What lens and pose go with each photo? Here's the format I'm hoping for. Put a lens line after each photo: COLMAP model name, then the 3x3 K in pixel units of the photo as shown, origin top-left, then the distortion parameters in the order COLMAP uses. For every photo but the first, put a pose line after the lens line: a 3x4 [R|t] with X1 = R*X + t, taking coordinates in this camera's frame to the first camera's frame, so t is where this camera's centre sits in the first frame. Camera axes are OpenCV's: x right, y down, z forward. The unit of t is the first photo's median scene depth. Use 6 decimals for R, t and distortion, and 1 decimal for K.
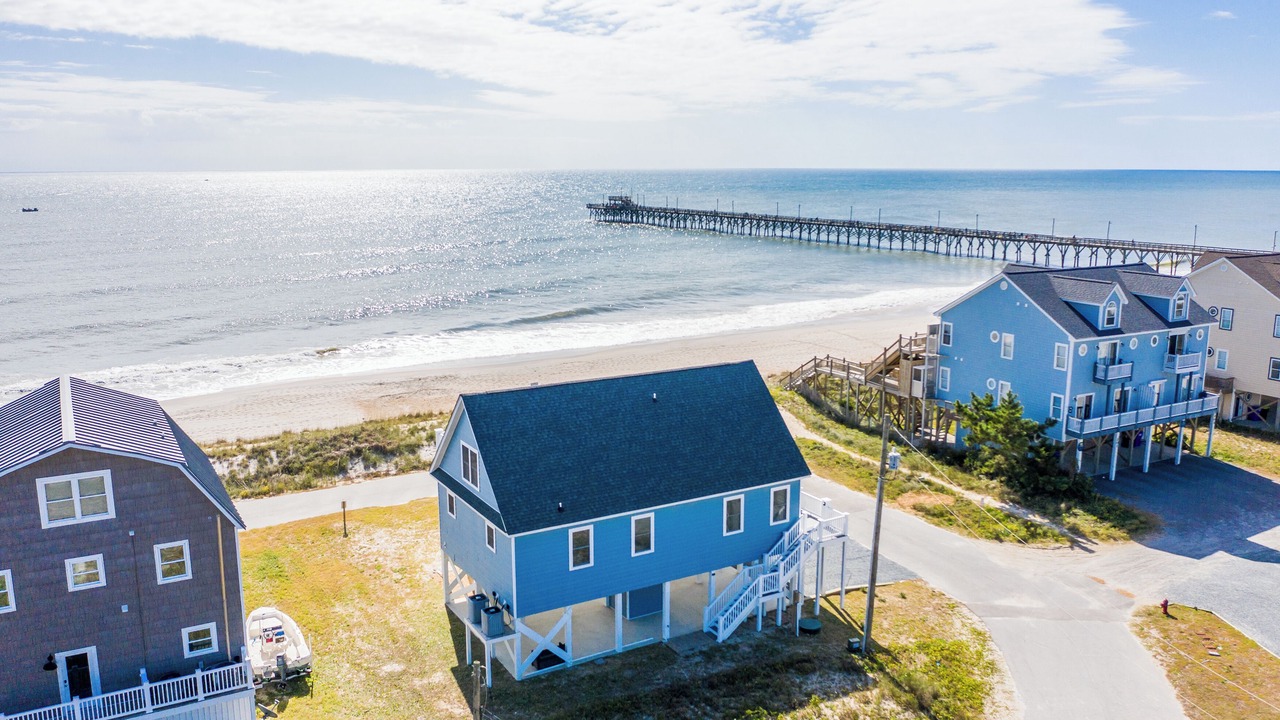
lens RADIAL K [[1014.0, 0, 640.0], [0, 1014.0, 360.0], [0, 0, 1]] dist [-0.007751, -0.059173]
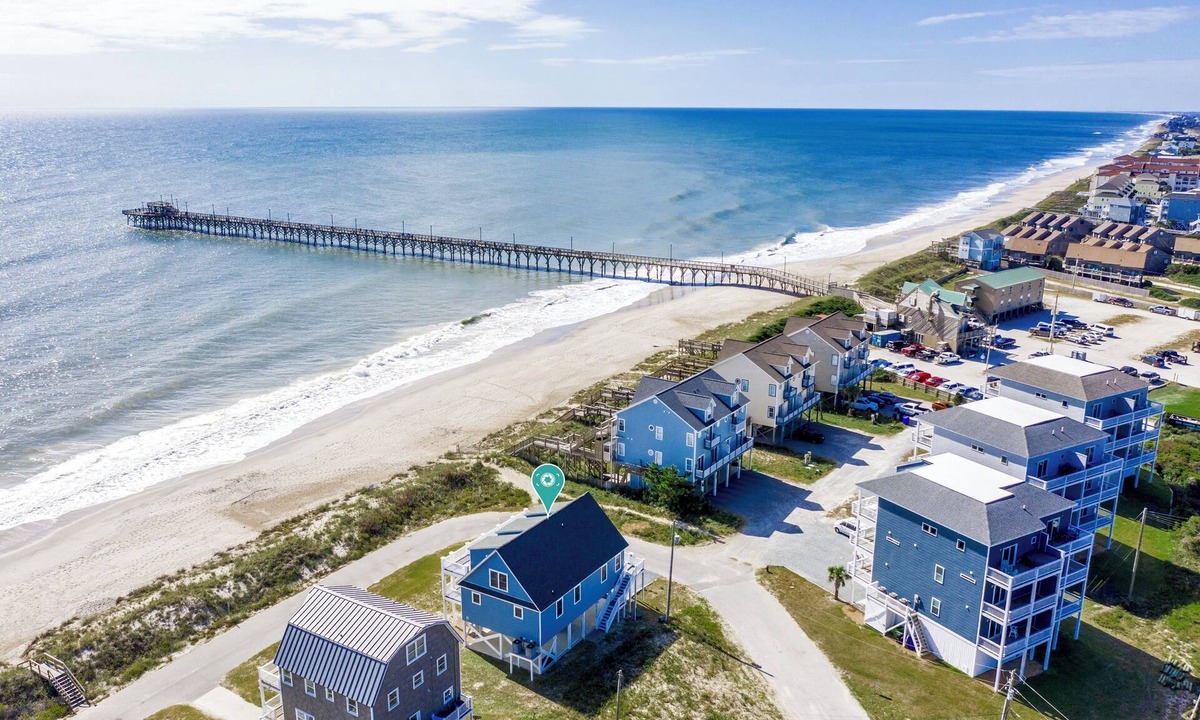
lens RADIAL K [[962.1, 0, 600.0], [0, 962.1, 360.0], [0, 0, 1]] dist [-0.015514, -0.012760]
pose [[0.881753, -0.116015, 0.457222, -0.562165], [0.084974, 0.992493, 0.087962, -0.334481], [-0.463995, -0.038709, 0.884992, -0.543001]]
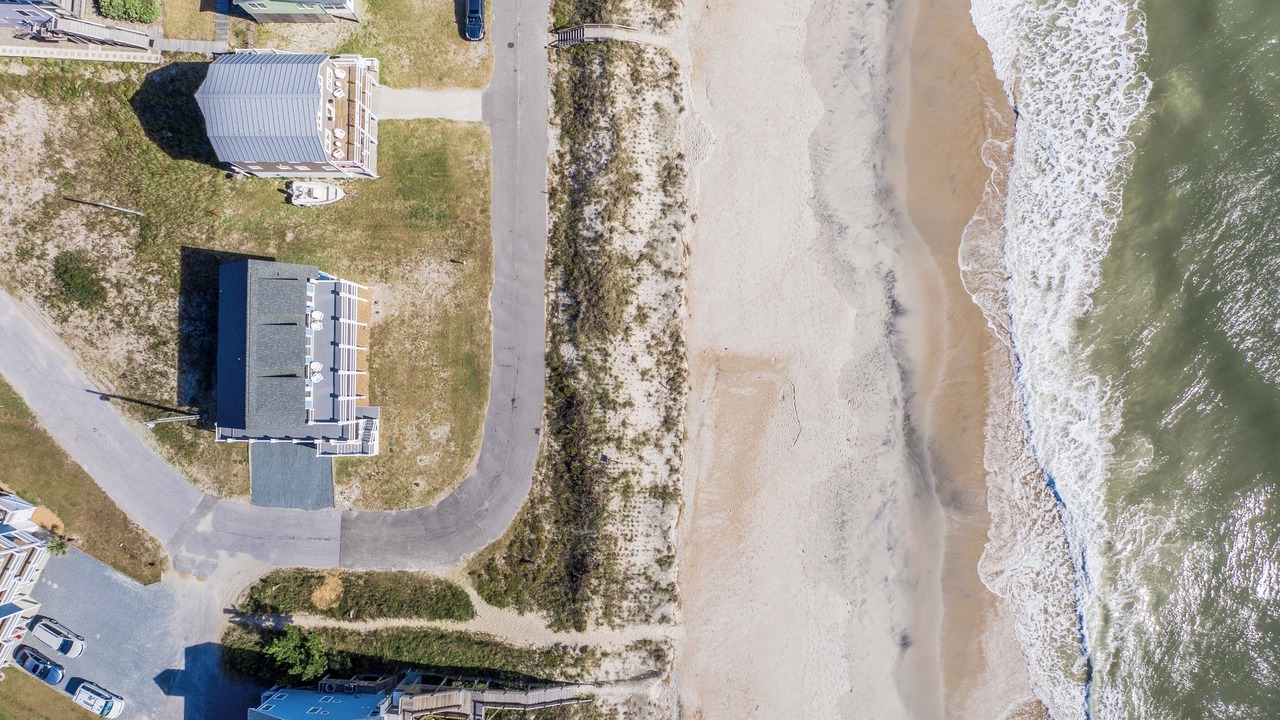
lens RADIAL K [[1059.9, 0, 614.9], [0, 1059.9, 362.6], [0, 0, 1]] dist [-0.012826, -0.004448]
pose [[-0.515802, 0.856689, 0.005646, -0.267483], [-0.128576, -0.083927, 0.988142, -1.528387], [0.847004, 0.508960, 0.153440, 0.949332]]
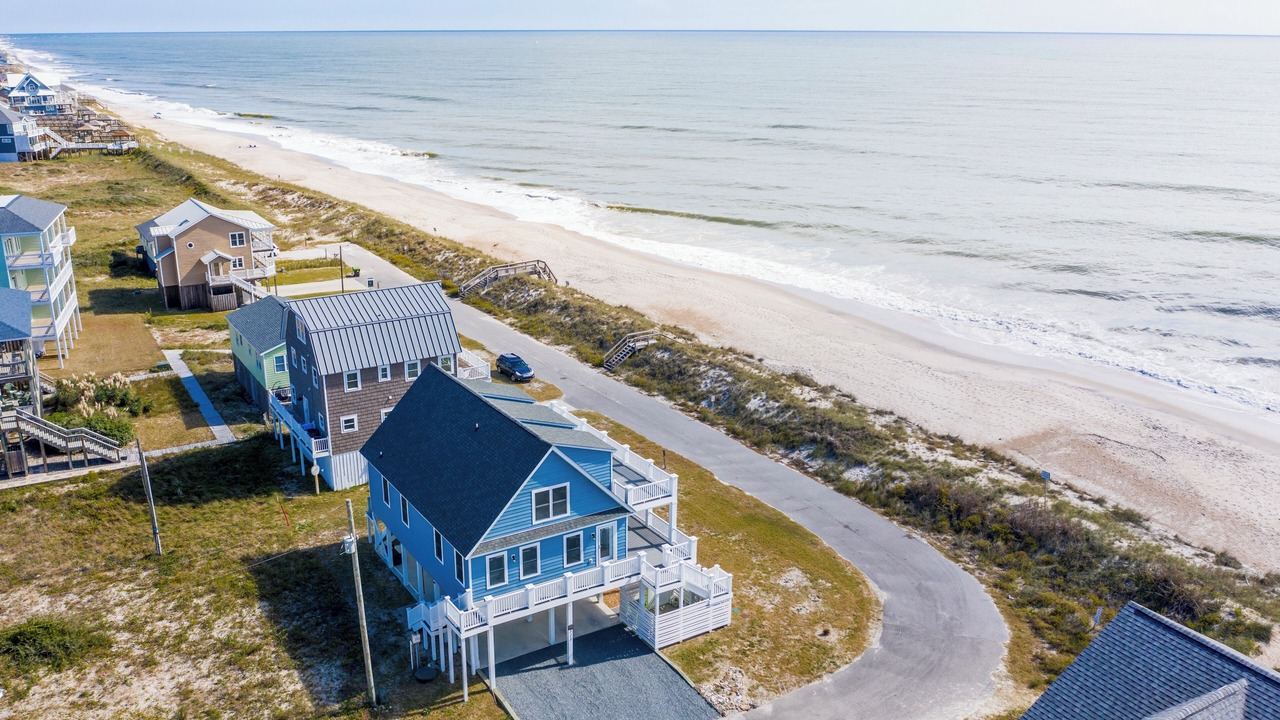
lens RADIAL K [[1059.9, 0, 614.9], [0, 1059.9, 362.6], [0, 0, 1]] dist [-0.012826, -0.004448]
pose [[0.016866, 0.306262, -0.951798, 0.821125], [-0.194083, 0.934830, 0.297363, -0.301491], [0.980840, 0.179713, 0.075208, 0.764576]]
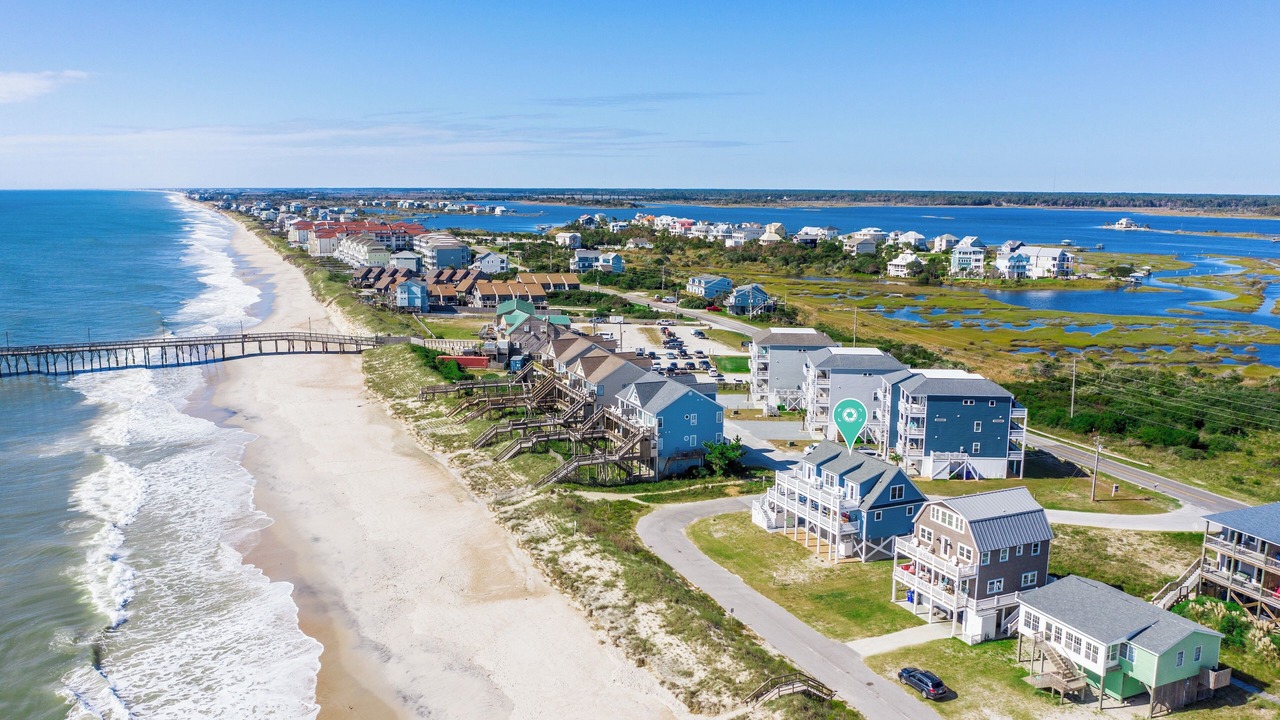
lens RADIAL K [[1001.2, 0, 640.0], [0, 1001.2, 360.0], [0, 0, 1]] dist [-0.030665, 0.005018]
pose [[0.098522, -0.166830, 0.981051, -1.914017], [0.185017, 0.971730, 0.146664, -0.520086], [-0.977784, 0.167061, 0.126603, 0.873960]]
